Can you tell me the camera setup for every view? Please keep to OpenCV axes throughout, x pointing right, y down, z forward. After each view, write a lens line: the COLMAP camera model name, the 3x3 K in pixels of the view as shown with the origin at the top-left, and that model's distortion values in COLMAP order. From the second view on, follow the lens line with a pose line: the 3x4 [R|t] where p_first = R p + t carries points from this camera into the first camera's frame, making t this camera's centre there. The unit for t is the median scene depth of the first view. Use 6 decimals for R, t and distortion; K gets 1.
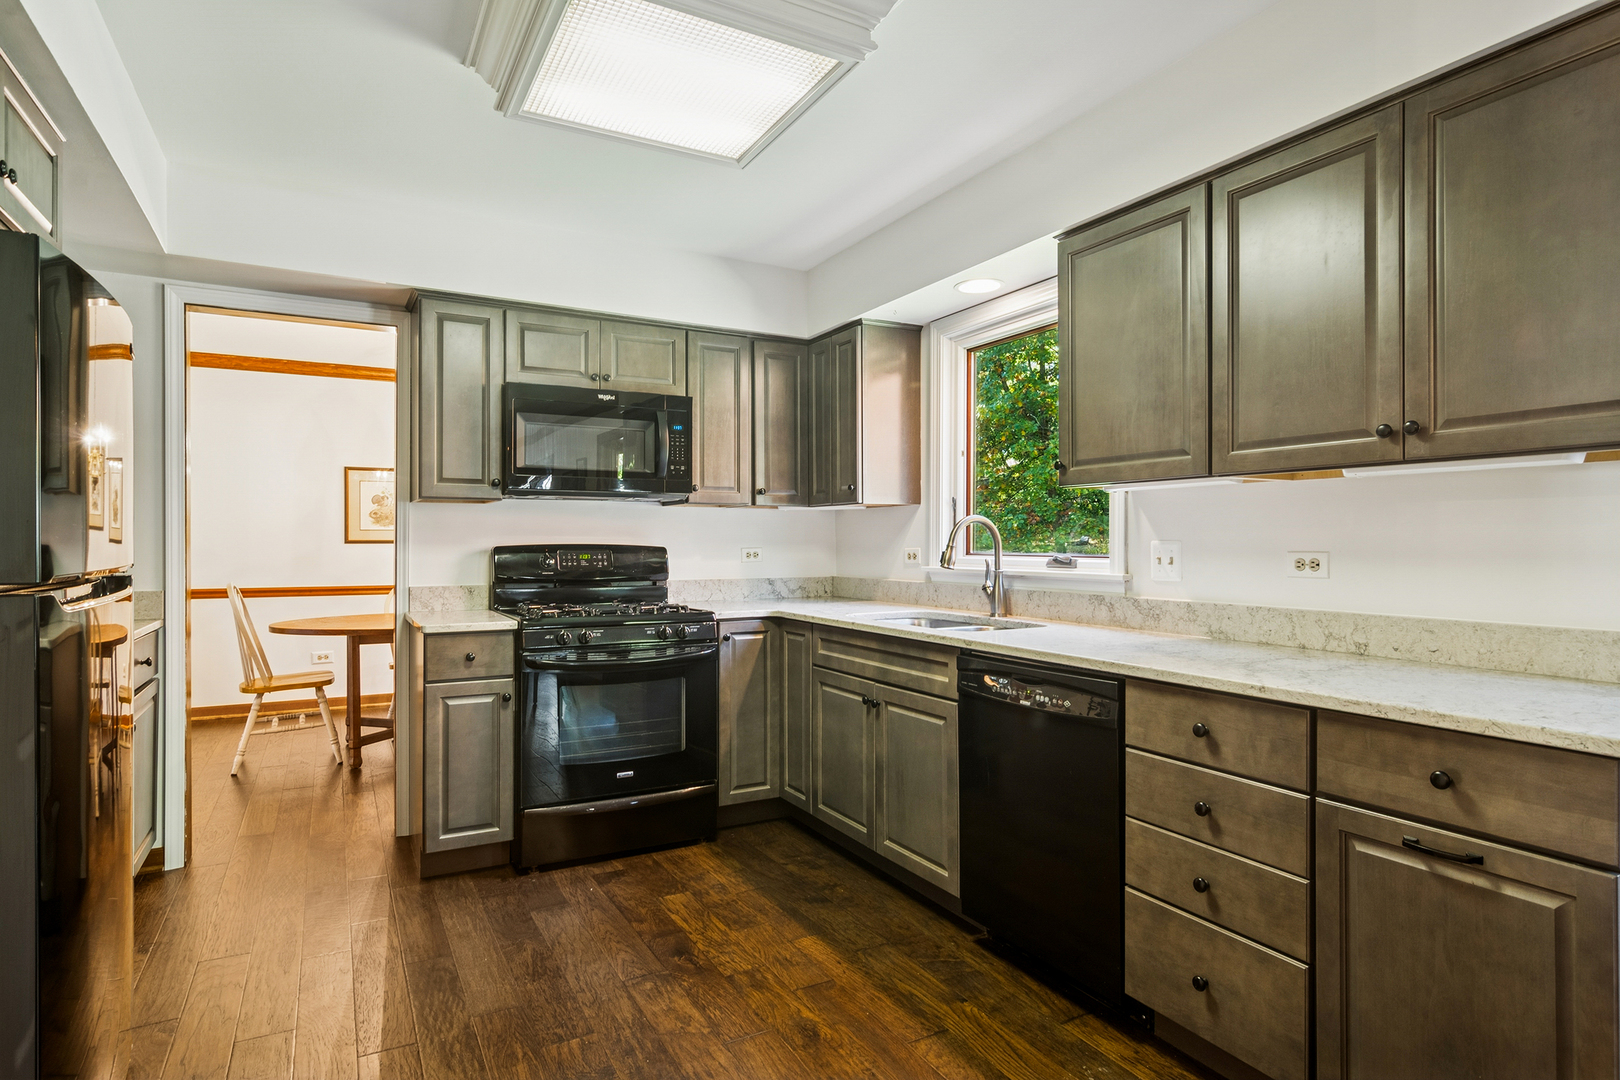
lens RADIAL K [[882.4, 0, 812.3], [0, 882.4, 542.8], [0, 0, 1]] dist [0.001782, -0.000481]
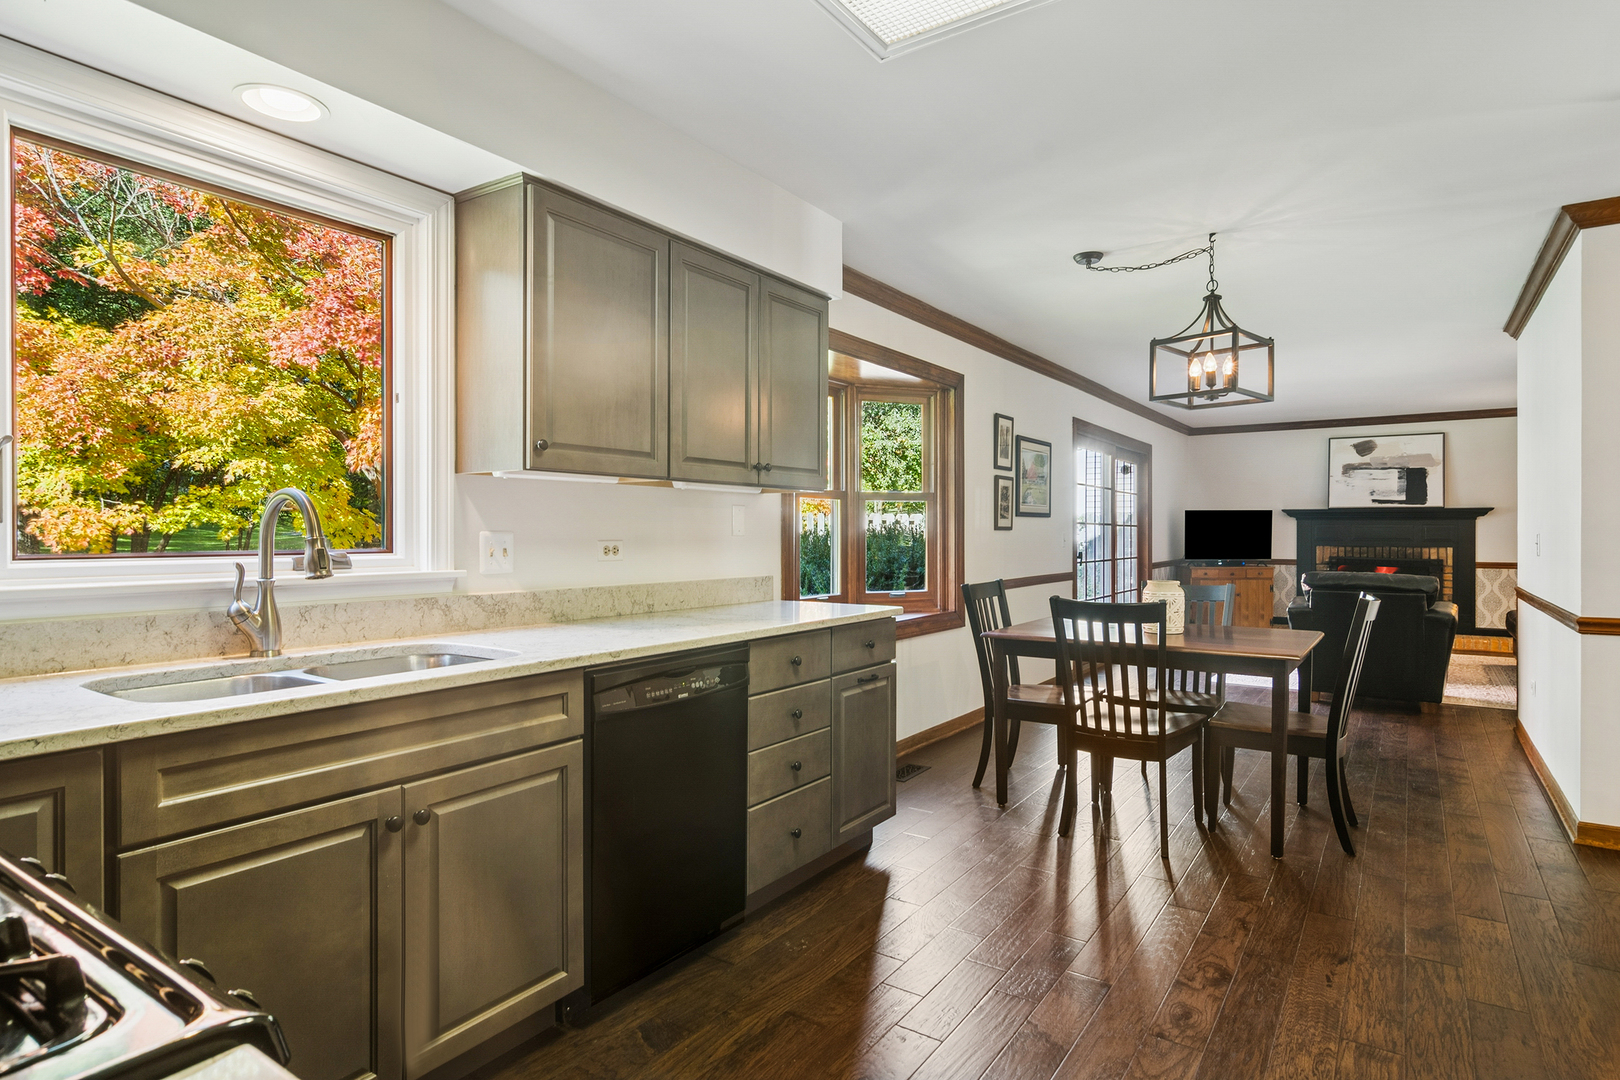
lens RADIAL K [[882.4, 0, 814.7], [0, 882.4, 534.9], [0, 0, 1]] dist [0.001782, -0.000481]
pose [[-0.461972, -0.002046, 0.886892, -0.699201], [0.000107, 0.999997, 0.002363, -0.000676], [-0.886894, 0.001187, -0.461971, 1.319788]]
